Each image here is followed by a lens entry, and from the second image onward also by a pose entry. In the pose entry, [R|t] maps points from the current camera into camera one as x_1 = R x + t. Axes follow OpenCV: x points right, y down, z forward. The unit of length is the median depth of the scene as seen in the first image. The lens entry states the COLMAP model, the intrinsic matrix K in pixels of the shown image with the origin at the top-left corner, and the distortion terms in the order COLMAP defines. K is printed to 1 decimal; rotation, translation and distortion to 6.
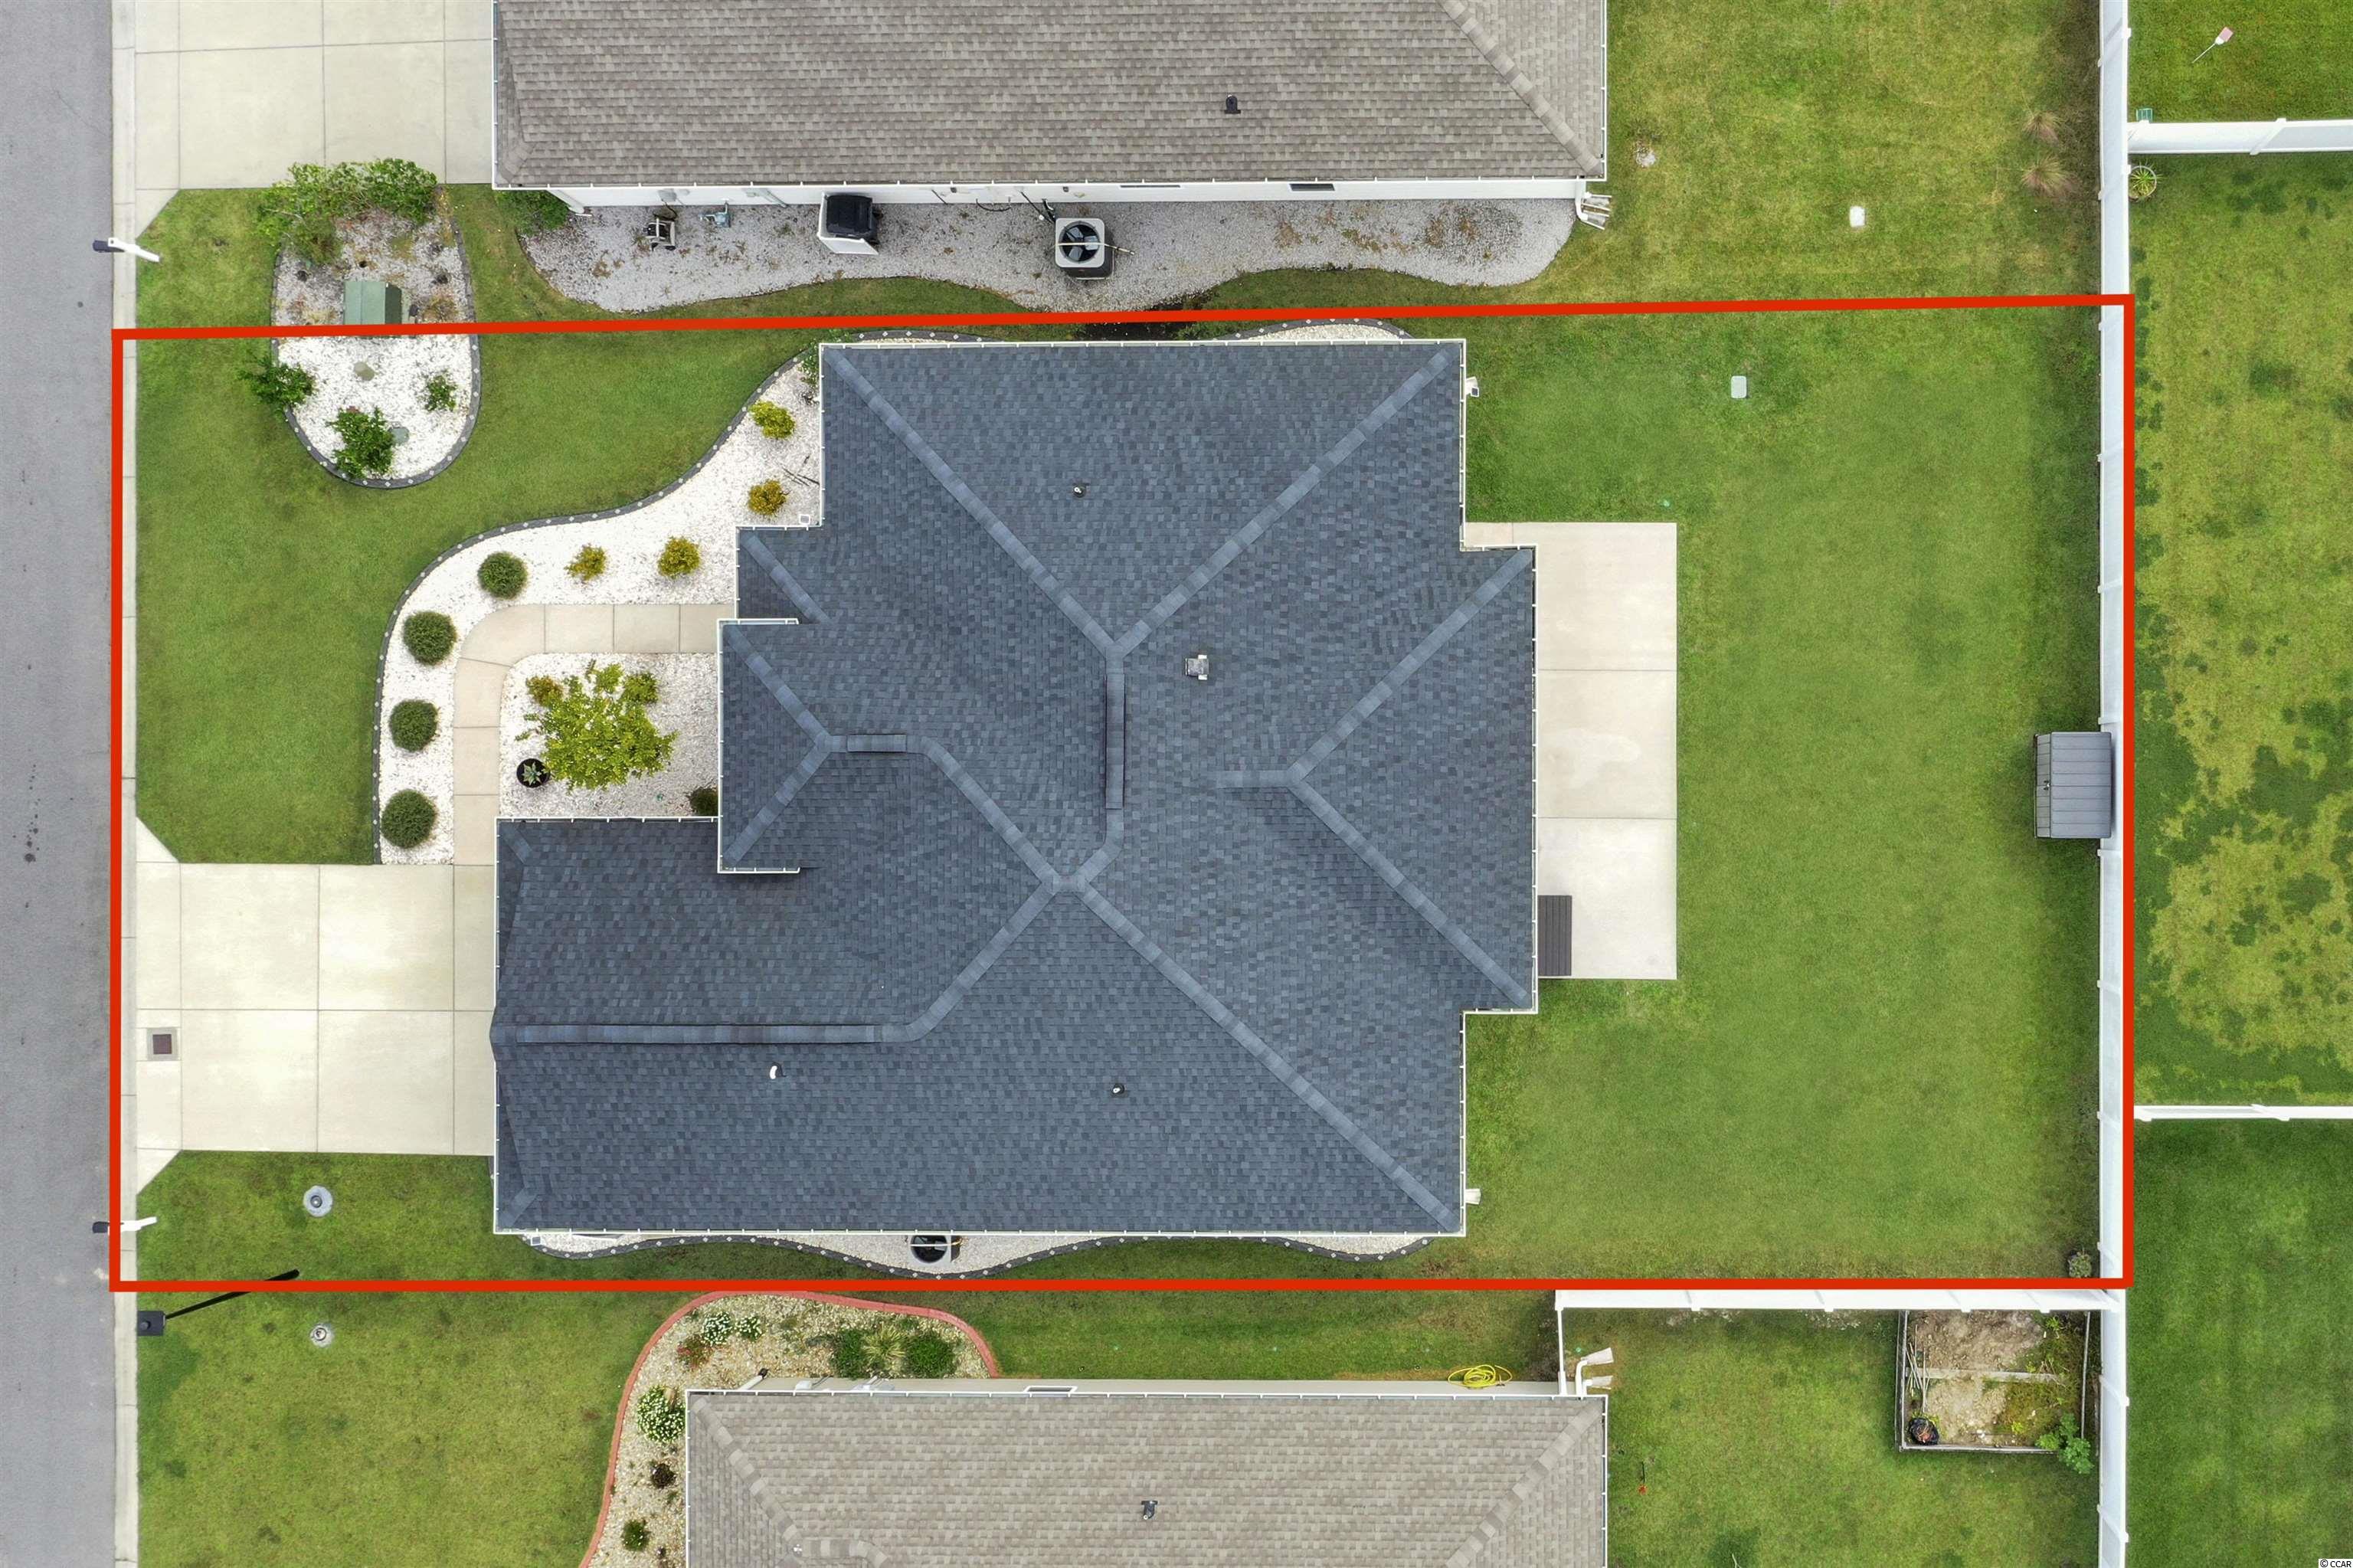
lens RADIAL K [[2839.3, 0, 1177.6], [0, 2839.3, 801.5], [0, 0, 1]] dist [-0.008655, 0.000000]
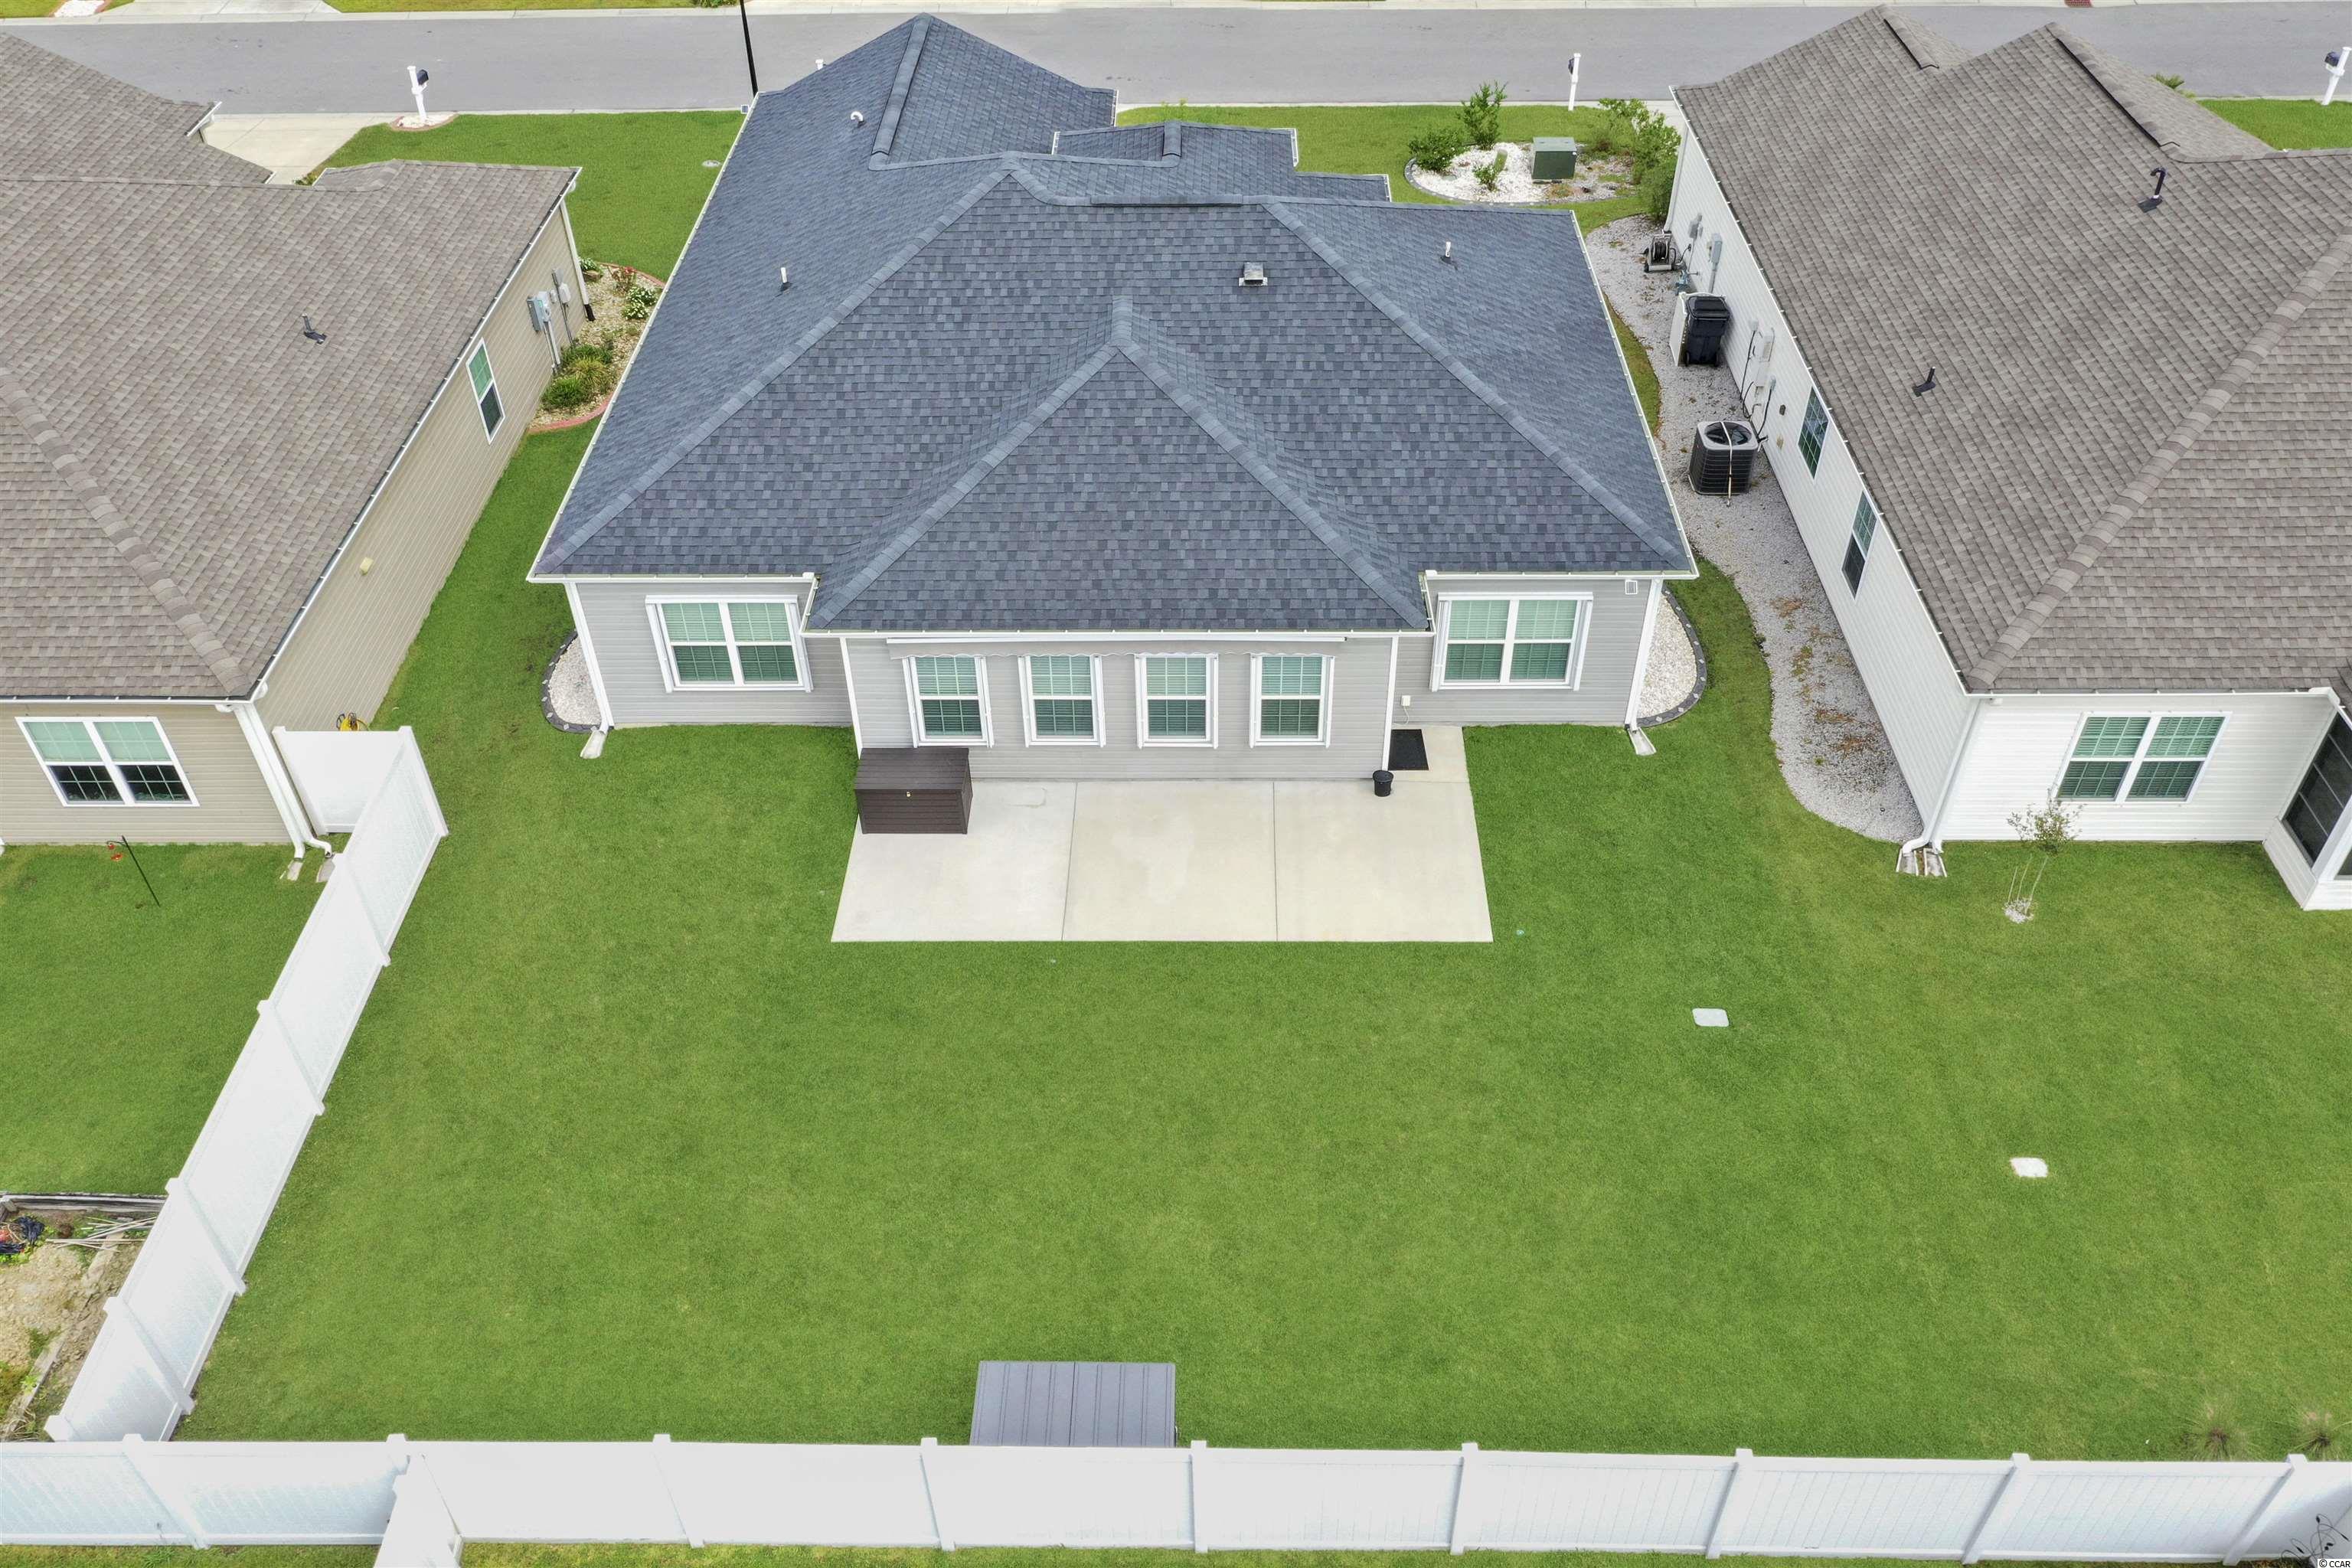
lens RADIAL K [[1857.4, 0, 1194.6], [0, 1857.4, 784.3], [0, 0, 1]] dist [0.001308, 0.001404]
pose [[-0.007328, 0.681817, -0.731486, 0.479280], [-0.999648, 0.013652, 0.022740, -0.036760], [0.025491, 0.731395, 0.681477, 0.664838]]
